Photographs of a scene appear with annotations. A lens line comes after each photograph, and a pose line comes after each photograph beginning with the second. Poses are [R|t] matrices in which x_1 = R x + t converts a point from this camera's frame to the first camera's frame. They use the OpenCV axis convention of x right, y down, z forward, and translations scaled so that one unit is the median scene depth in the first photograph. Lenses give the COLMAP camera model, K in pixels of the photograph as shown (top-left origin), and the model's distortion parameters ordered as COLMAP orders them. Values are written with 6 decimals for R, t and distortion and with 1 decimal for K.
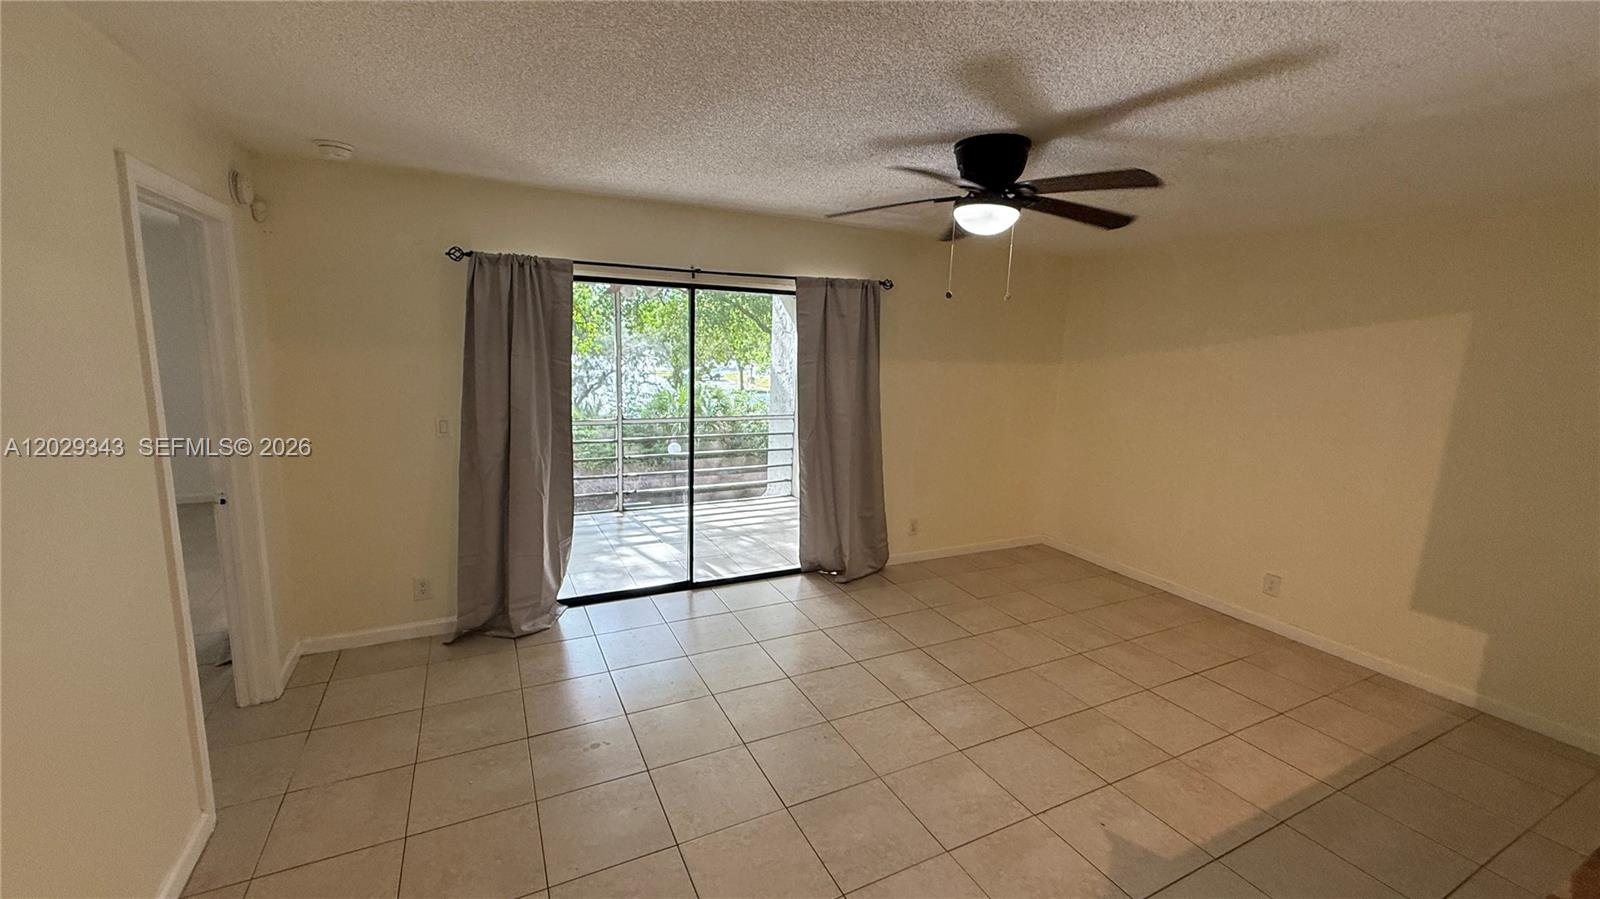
lens RADIAL K [[634.8, 0, 799.4], [0, 634.8, 445.7], [0, 0, 1]] dist [-0.001005, 0.000179]
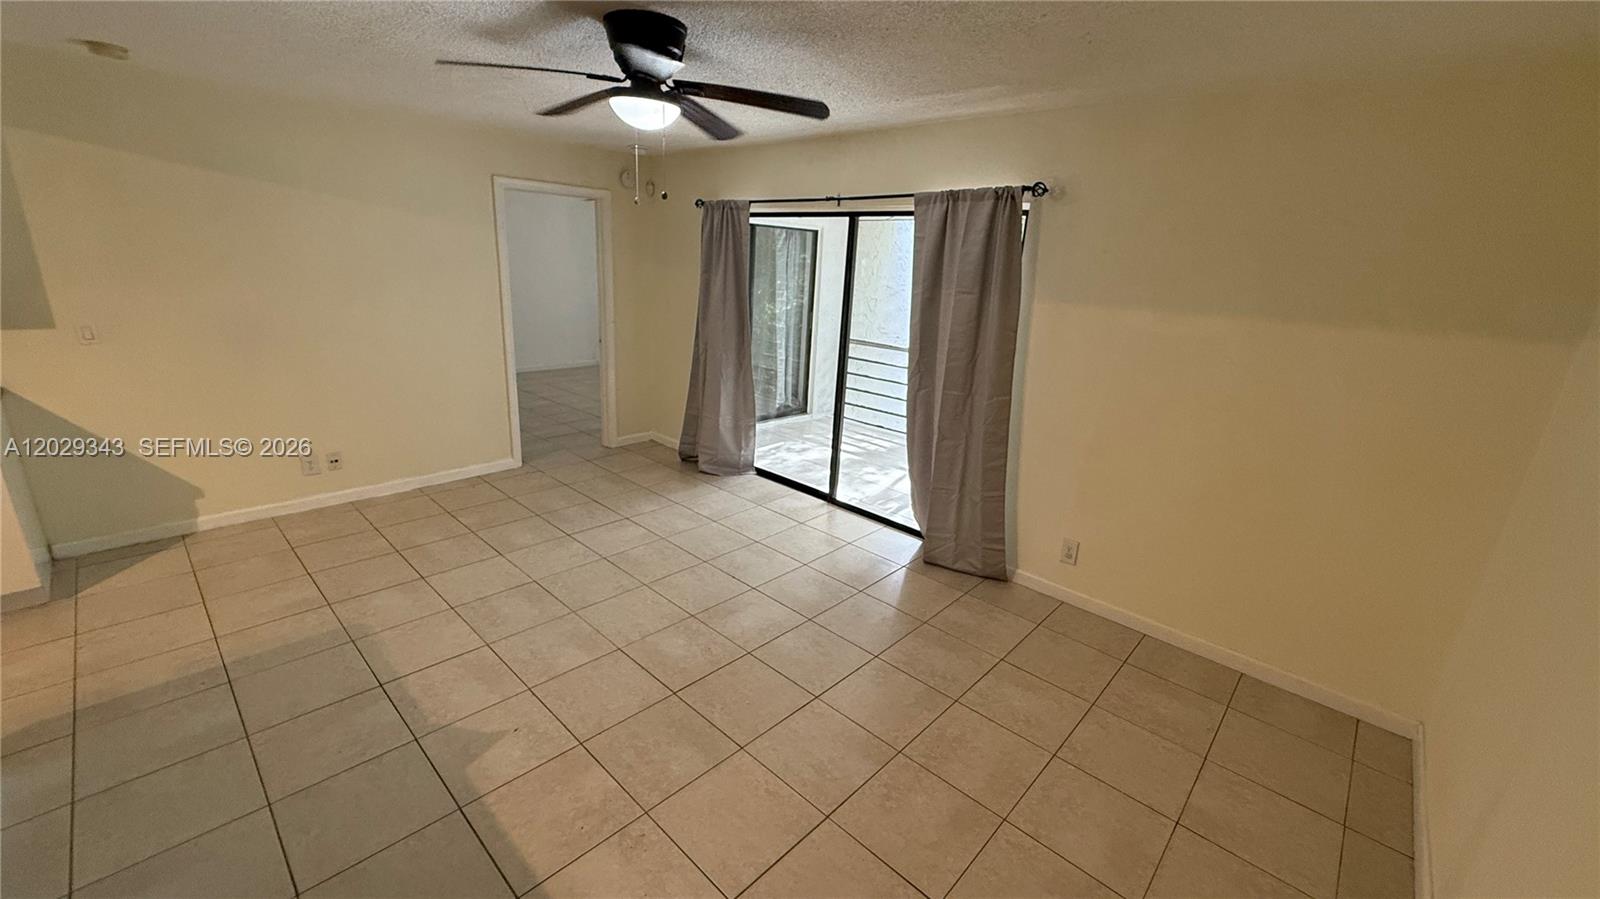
lens RADIAL K [[634.8, 0, 797.4], [0, 634.8, 452.1], [0, 0, 1]] dist [-0.001005, 0.000179]
pose [[0.343891, 0.258561, -0.902710, 0.817764], [-0.195438, 0.959999, 0.200517, -0.068780], [0.918446, 0.107467, 0.380668, 0.558864]]
